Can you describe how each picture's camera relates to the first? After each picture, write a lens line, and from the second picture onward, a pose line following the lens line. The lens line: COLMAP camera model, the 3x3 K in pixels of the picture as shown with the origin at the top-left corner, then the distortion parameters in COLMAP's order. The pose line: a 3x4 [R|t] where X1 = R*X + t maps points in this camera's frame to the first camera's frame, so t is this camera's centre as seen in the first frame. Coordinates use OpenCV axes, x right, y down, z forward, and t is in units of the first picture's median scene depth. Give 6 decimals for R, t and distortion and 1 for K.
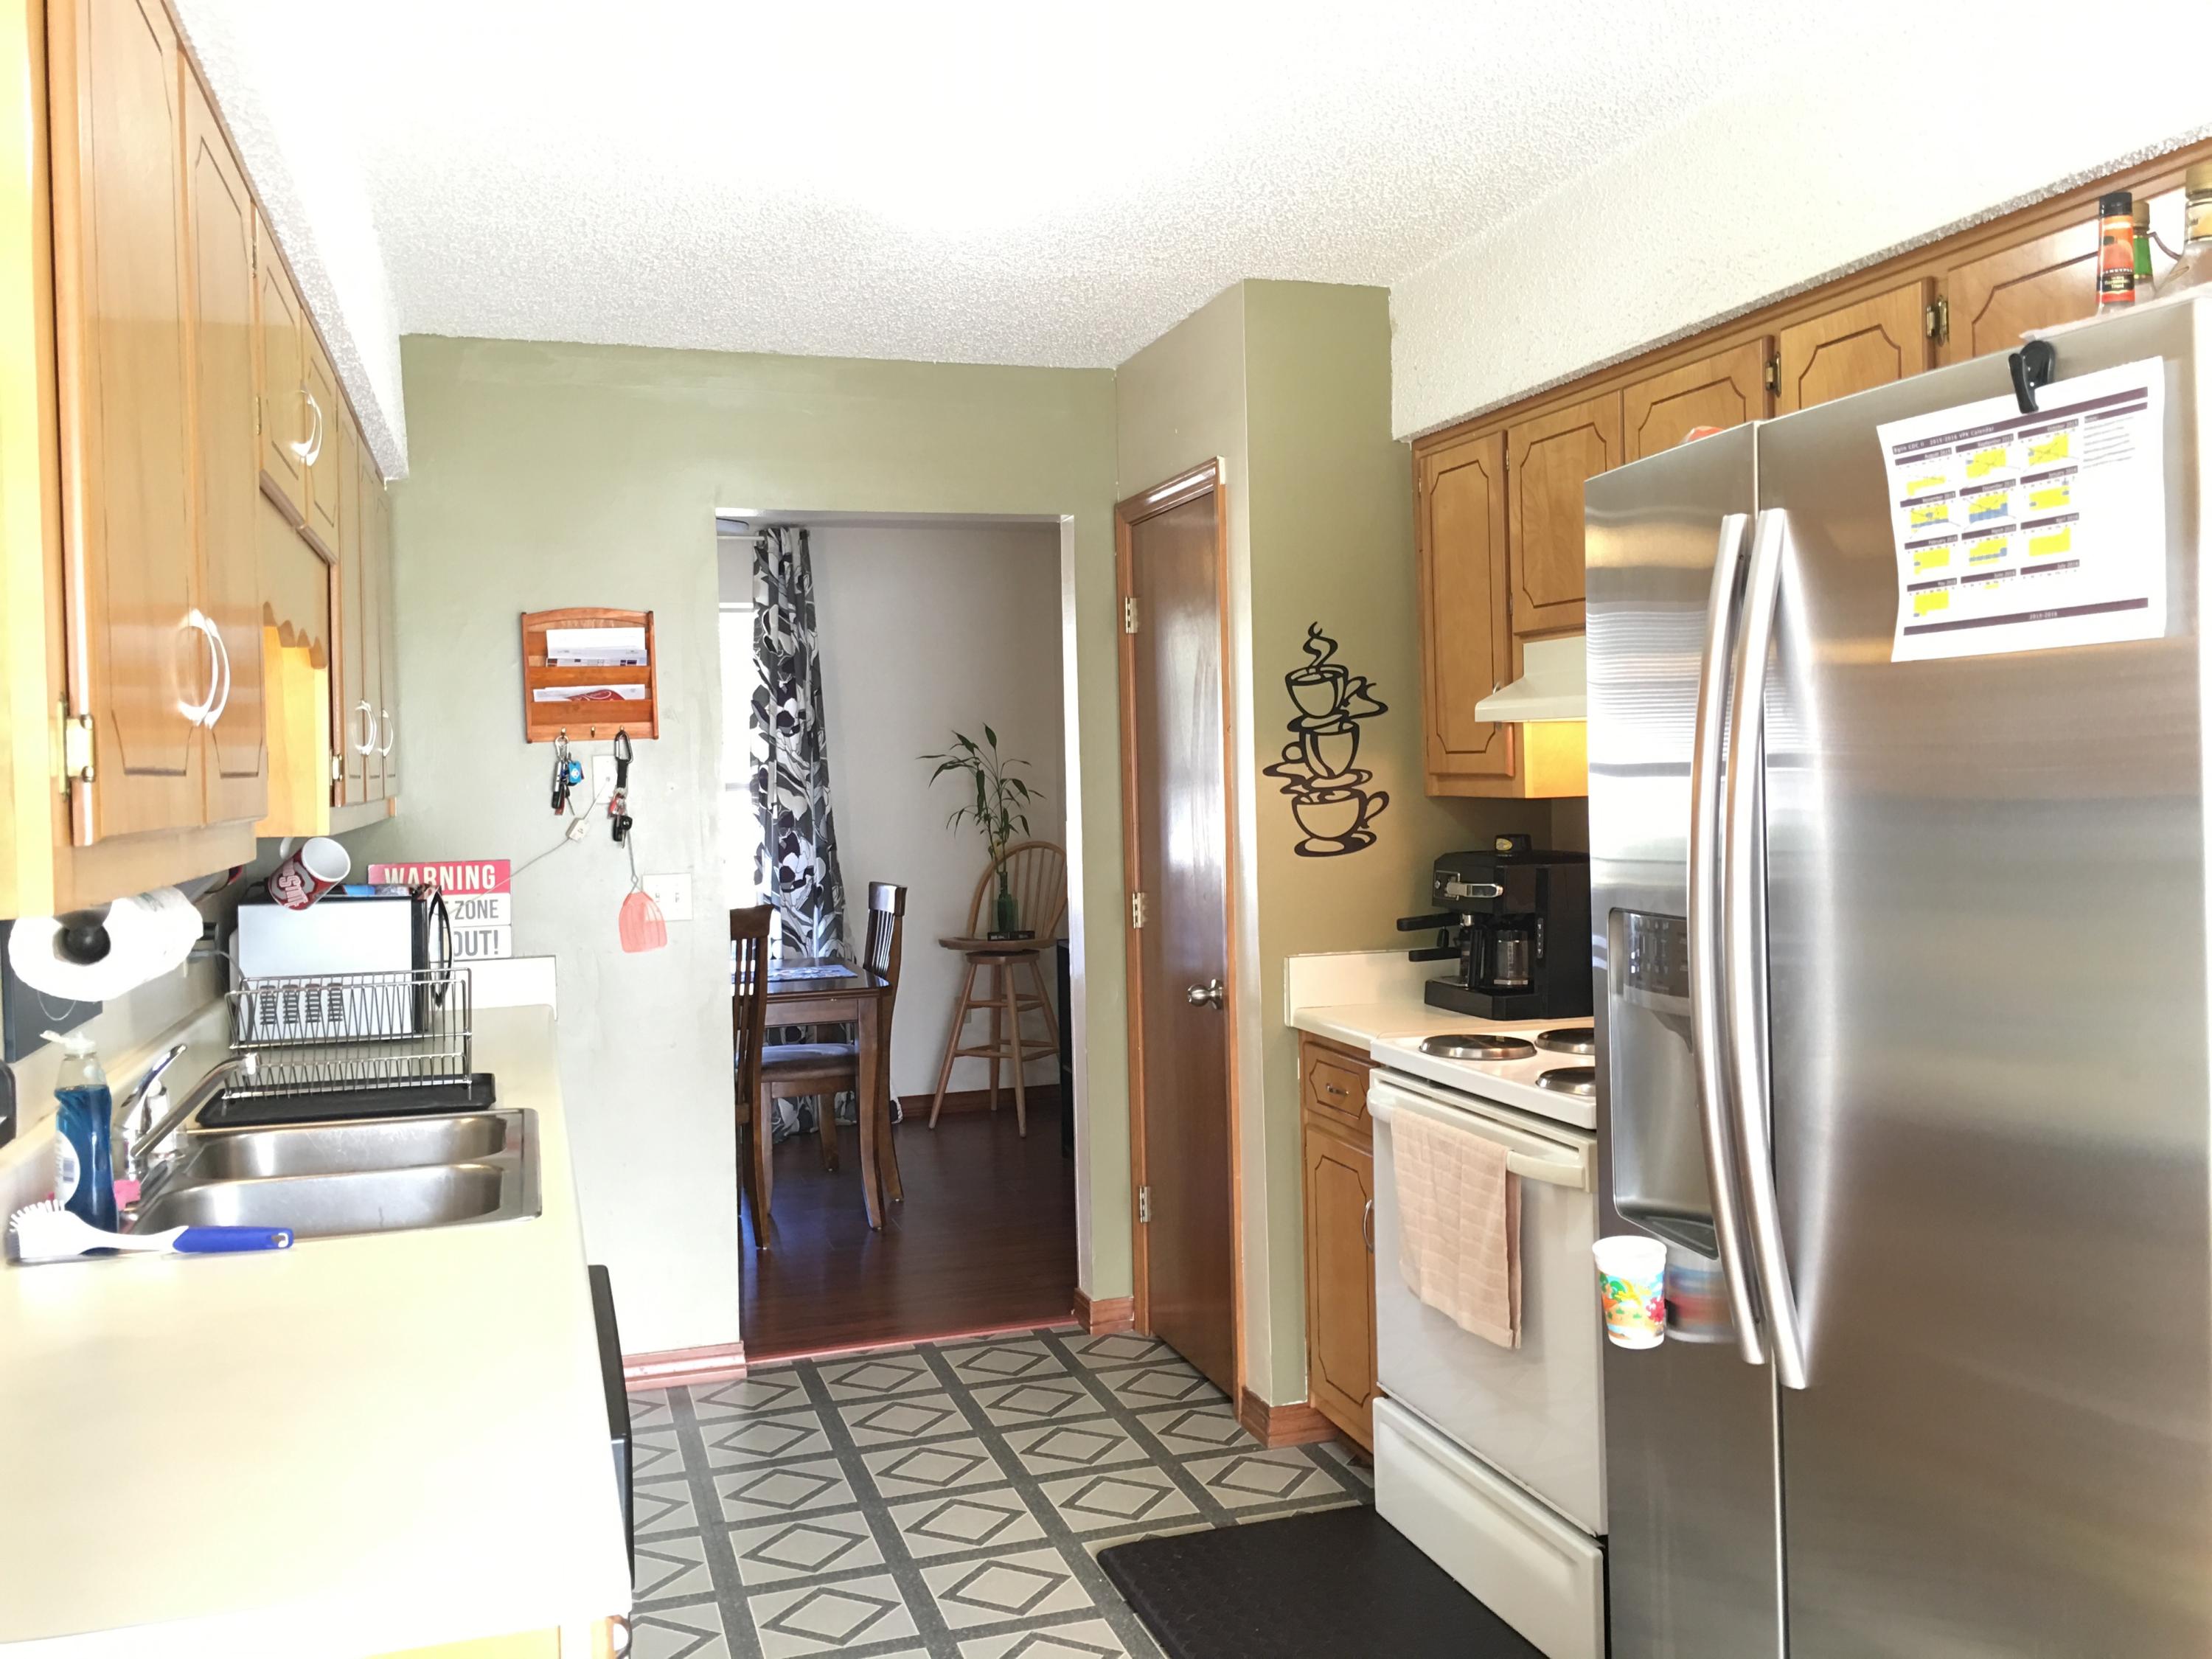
lens RADIAL K [[1857.6, 0, 1110.9], [0, 1857.6, 805.7], [0, 0, 1]] dist [0.052163, -0.079447]
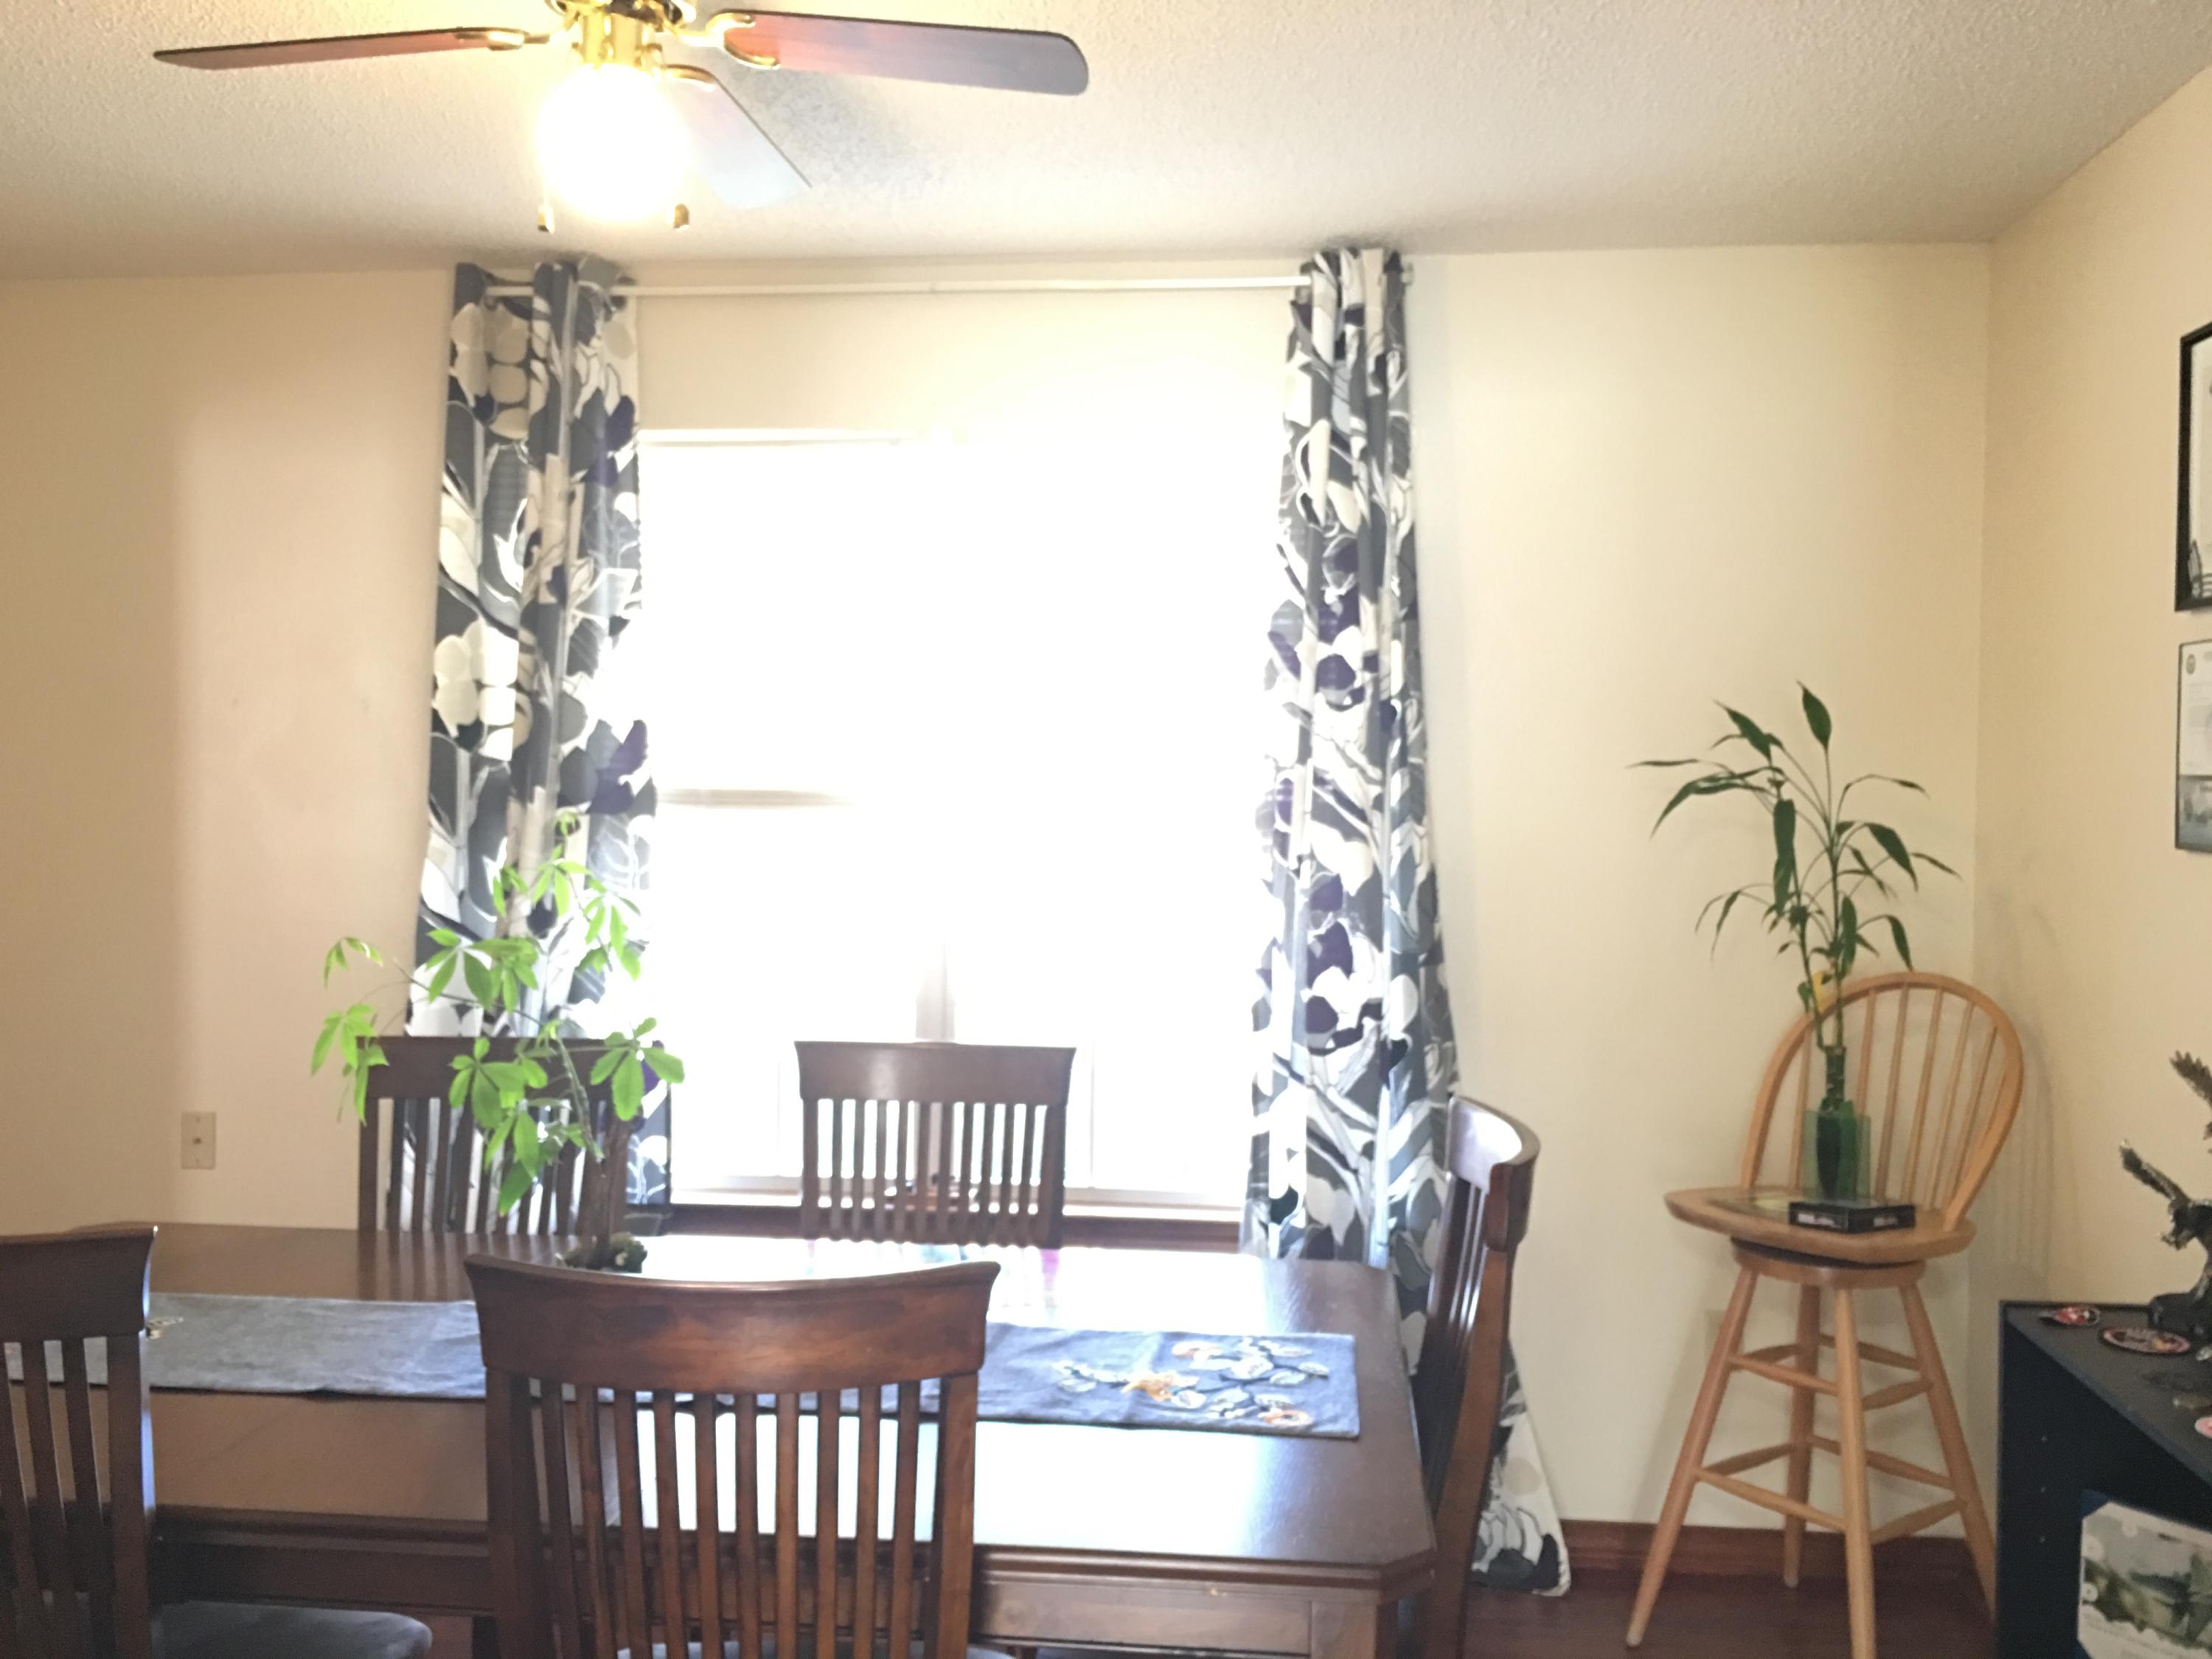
lens RADIAL K [[1857.6, 0, 1110.9], [0, 1857.6, 805.7], [0, 0, 1]] dist [0.052163, -0.079447]
pose [[0.912055, 0.038008, -0.408303, -0.037679], [-0.036643, 0.999266, 0.011167, -0.016899], [0.408428, 0.004777, 0.912778, 0.561023]]
